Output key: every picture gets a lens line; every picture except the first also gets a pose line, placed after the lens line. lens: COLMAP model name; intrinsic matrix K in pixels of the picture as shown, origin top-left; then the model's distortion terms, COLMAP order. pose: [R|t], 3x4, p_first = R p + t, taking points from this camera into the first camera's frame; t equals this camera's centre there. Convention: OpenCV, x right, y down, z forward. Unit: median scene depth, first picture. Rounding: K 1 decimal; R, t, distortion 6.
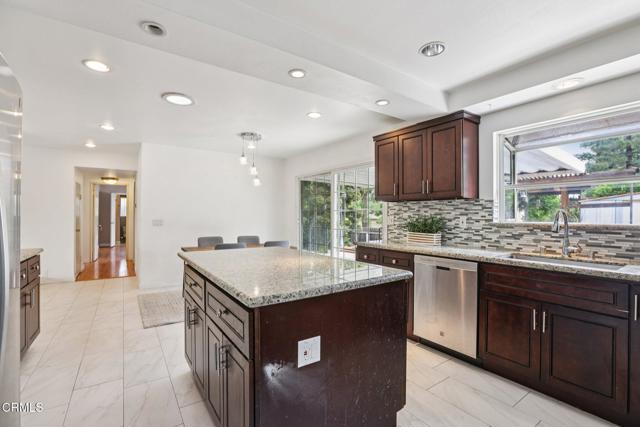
lens RADIAL K [[292.2, 0, 320.6], [0, 292.2, 212.8], [0, 0, 1]] dist [-0.044986, 0.003849]
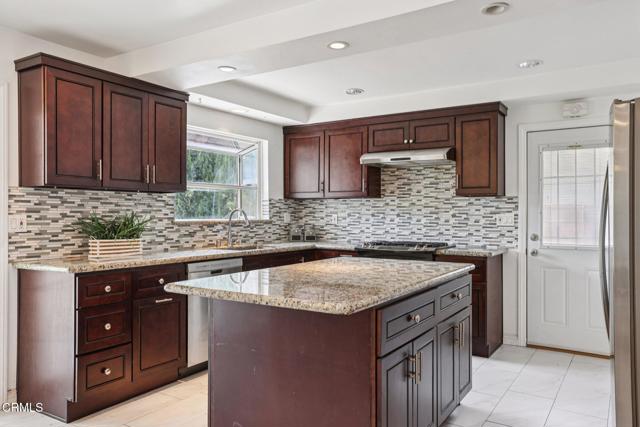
lens RADIAL K [[485.1, 0, 320.6], [0, 485.1, 210.5], [0, 0, 1]] dist [0.001911, 0.015360]
pose [[-0.404431, 0.001659, 0.914567, -0.937272], [-0.012165, 0.999900, -0.007193, 0.005514], [-0.914487, -0.014035, -0.404371, 1.116319]]
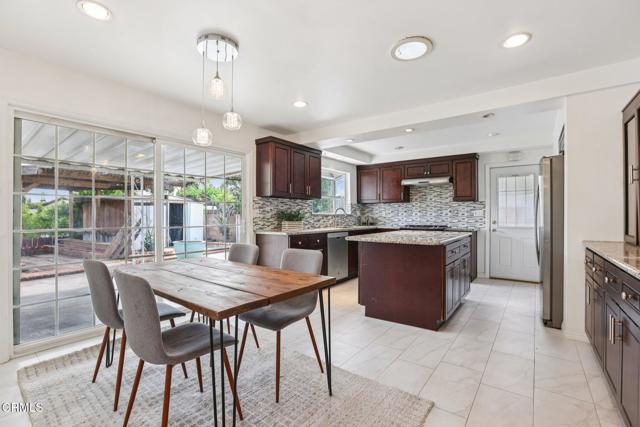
lens RADIAL K [[292.2, 0, 320.2], [0, 292.2, 213.9], [0, 0, 1]] dist [-0.044986, 0.003849]
pose [[-0.330938, -0.000396, 0.943652, -1.117145], [-0.011988, 0.999921, -0.003785, 0.038318], [-0.943576, -0.012565, -0.330916, 1.463967]]
